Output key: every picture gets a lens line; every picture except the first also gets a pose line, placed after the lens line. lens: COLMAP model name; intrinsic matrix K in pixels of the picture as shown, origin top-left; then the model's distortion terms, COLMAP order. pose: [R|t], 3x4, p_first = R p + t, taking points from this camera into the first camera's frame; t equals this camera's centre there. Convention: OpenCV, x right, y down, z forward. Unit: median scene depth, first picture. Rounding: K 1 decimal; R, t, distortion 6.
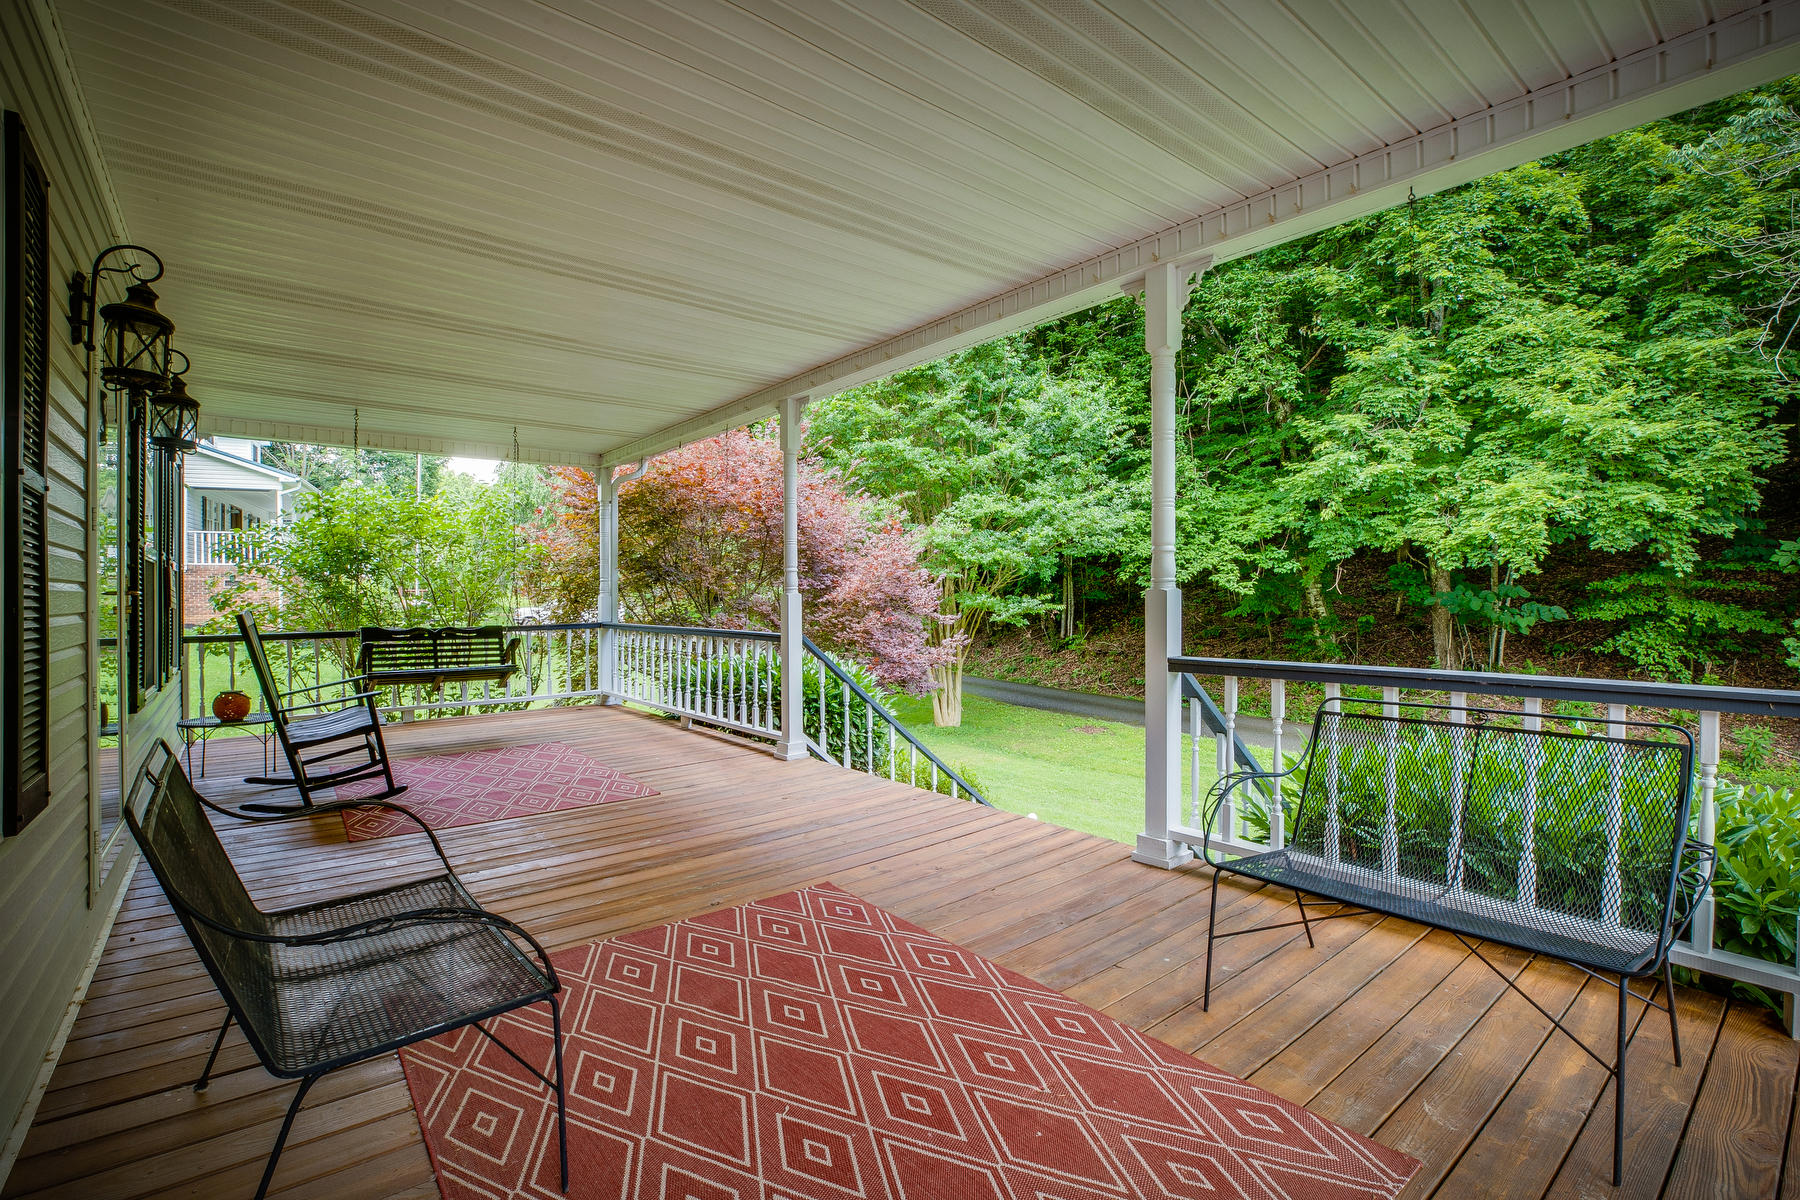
lens RADIAL K [[813.8, 0, 910.3], [0, 813.8, 608.0], [0, 0, 1]] dist [-0.005053, 0.000346]
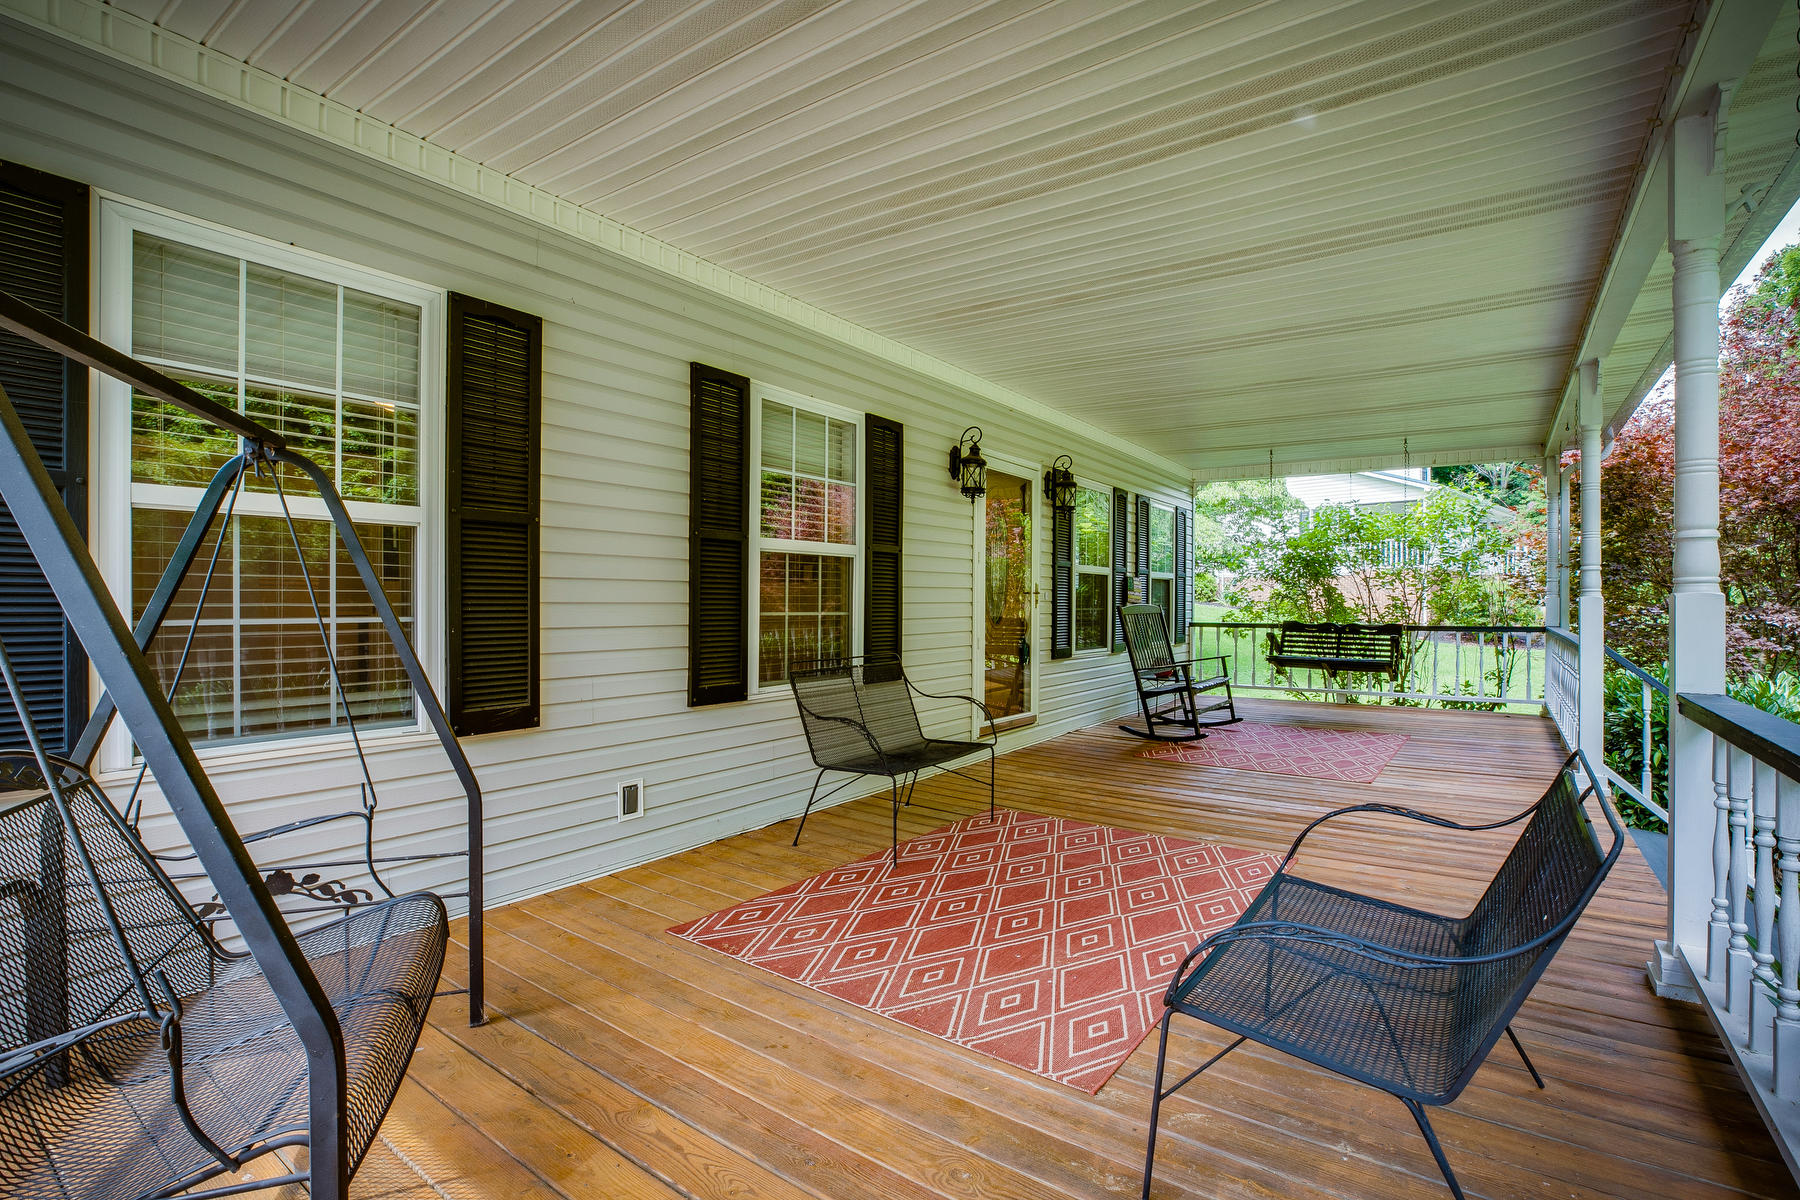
lens RADIAL K [[838.2, 0, 935.8], [0, 838.2, 606.6], [0, 0, 1]] dist [0.001898, 0.000636]
pose [[0.288235, 0.012282, -0.957481, 1.095994], [-0.016819, 0.999828, 0.007763, 0.002980], [0.957412, 0.013866, 0.288392, 0.286708]]
